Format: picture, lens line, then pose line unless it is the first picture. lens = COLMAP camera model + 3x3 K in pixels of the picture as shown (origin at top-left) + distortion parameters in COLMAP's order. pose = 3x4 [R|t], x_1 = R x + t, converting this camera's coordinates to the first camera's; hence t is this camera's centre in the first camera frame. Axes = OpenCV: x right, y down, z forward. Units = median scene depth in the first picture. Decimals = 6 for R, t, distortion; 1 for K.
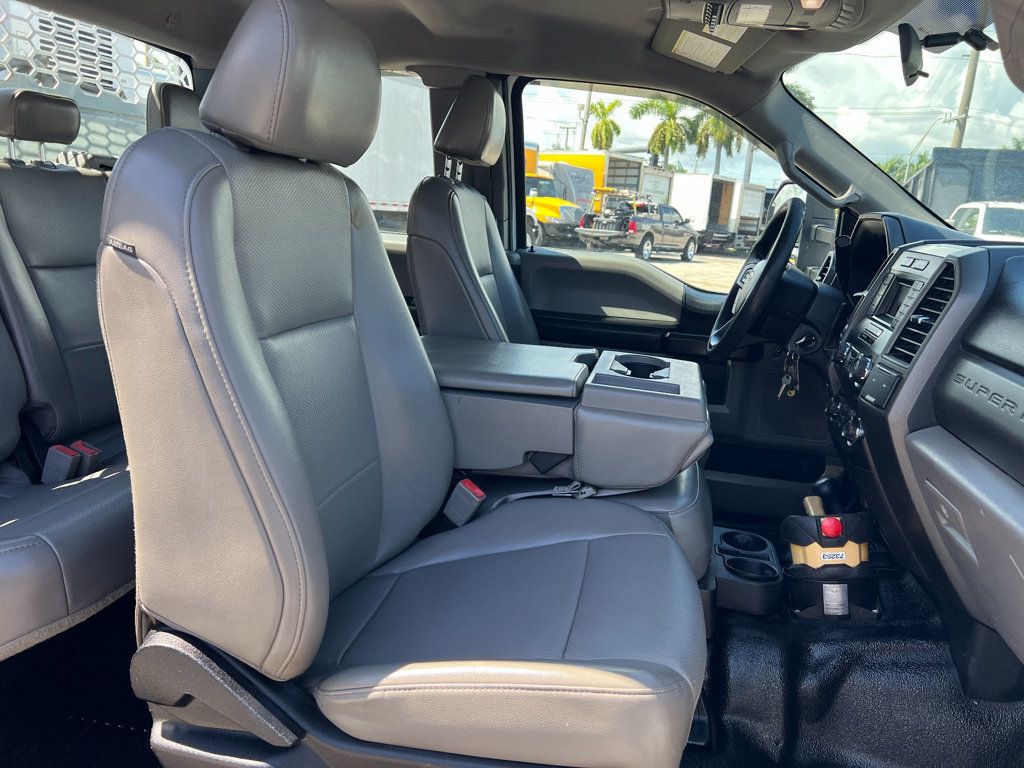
lens RADIAL K [[772.0, 0, 511.4], [0, 772.0, 384.9], [0, 0, 1]] dist [0.062553, -0.077219]
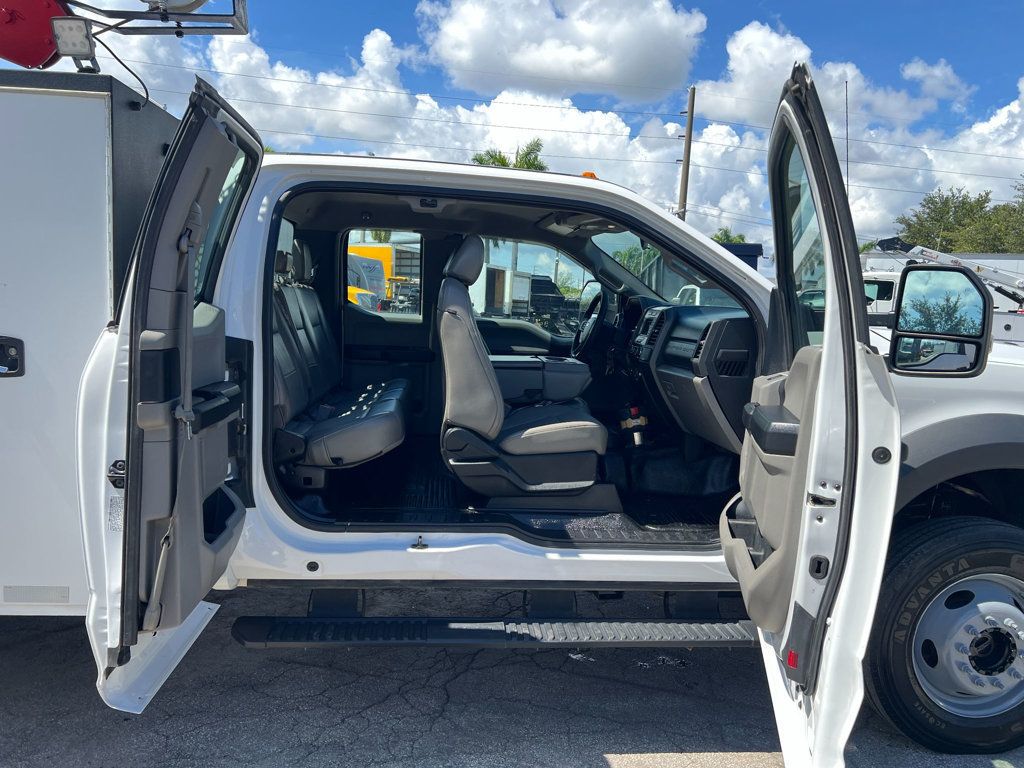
lens RADIAL K [[772.0, 0, 515.0], [0, 772.0, 392.9], [0, 0, 1]] dist [0.062553, -0.077219]
pose [[0.957204, -0.059927, 0.283141, -0.041351], [0.087140, 0.992605, -0.084507, 0.017351], [-0.275983, 0.105563, 0.955348, -0.081068]]
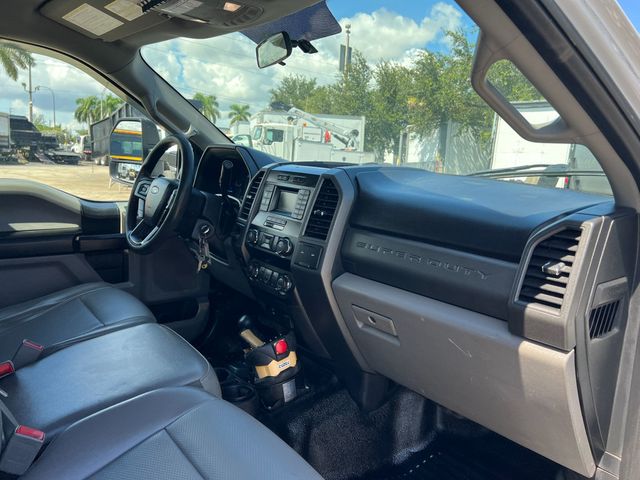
lens RADIAL K [[482.5, 0, 321.2], [0, 482.5, 239.9], [0, 0, 1]] dist [0.062553, -0.077219]
pose [[0.644687, -0.168826, 0.745571, -0.012923], [0.168215, 0.982733, 0.077075, -0.005211], [-0.745709, 0.075727, 0.661954, 0.015274]]
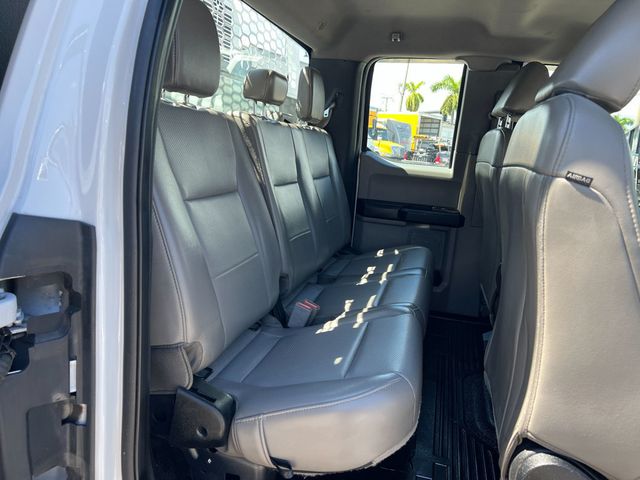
lens RADIAL K [[482.5, 0, 317.4], [0, 482.5, 241.1], [0, 0, 1]] dist [0.062553, -0.077219]
pose [[0.998164, 0.025318, -0.055031, -0.030065], [-0.027038, 0.999162, -0.030737, -0.000876], [0.054207, 0.032169, 0.998011, 0.003629]]
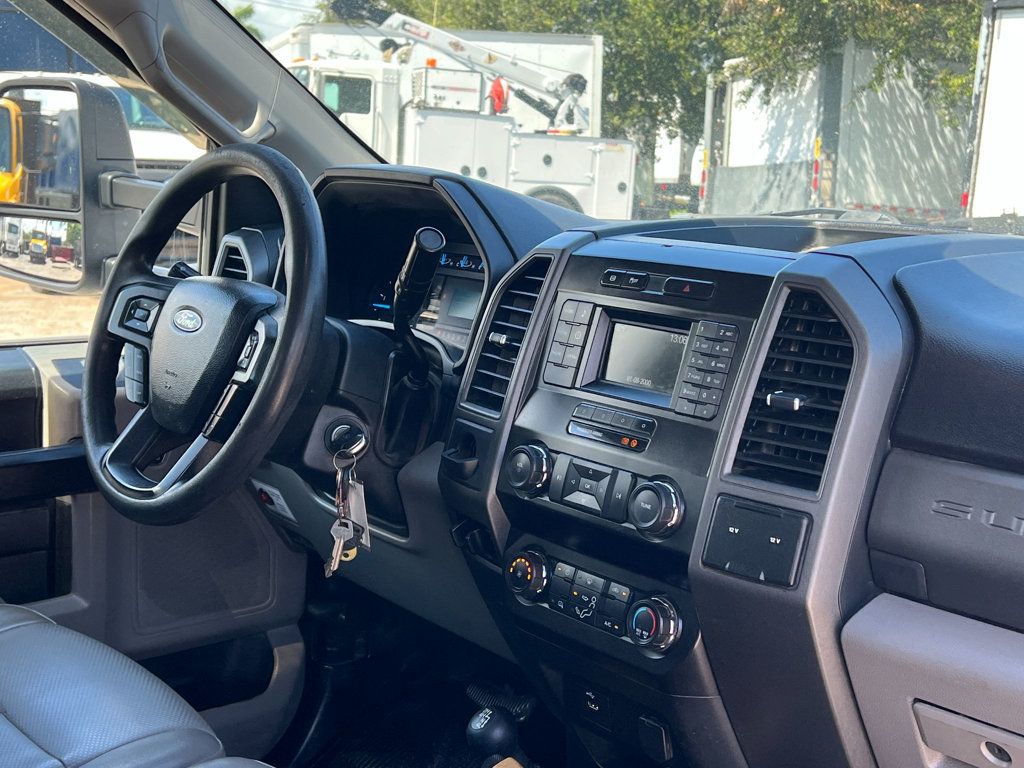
lens RADIAL K [[1394.3, 0, 505.3], [0, 1394.3, 381.3], [0, 0, 1]] dist [0.052360, 0.000000]
pose [[0.621465, -0.177765, 0.763008, -0.015253], [0.187750, 0.979331, 0.075243, -0.009956], [-0.760612, 0.096494, 0.641995, 0.026358]]
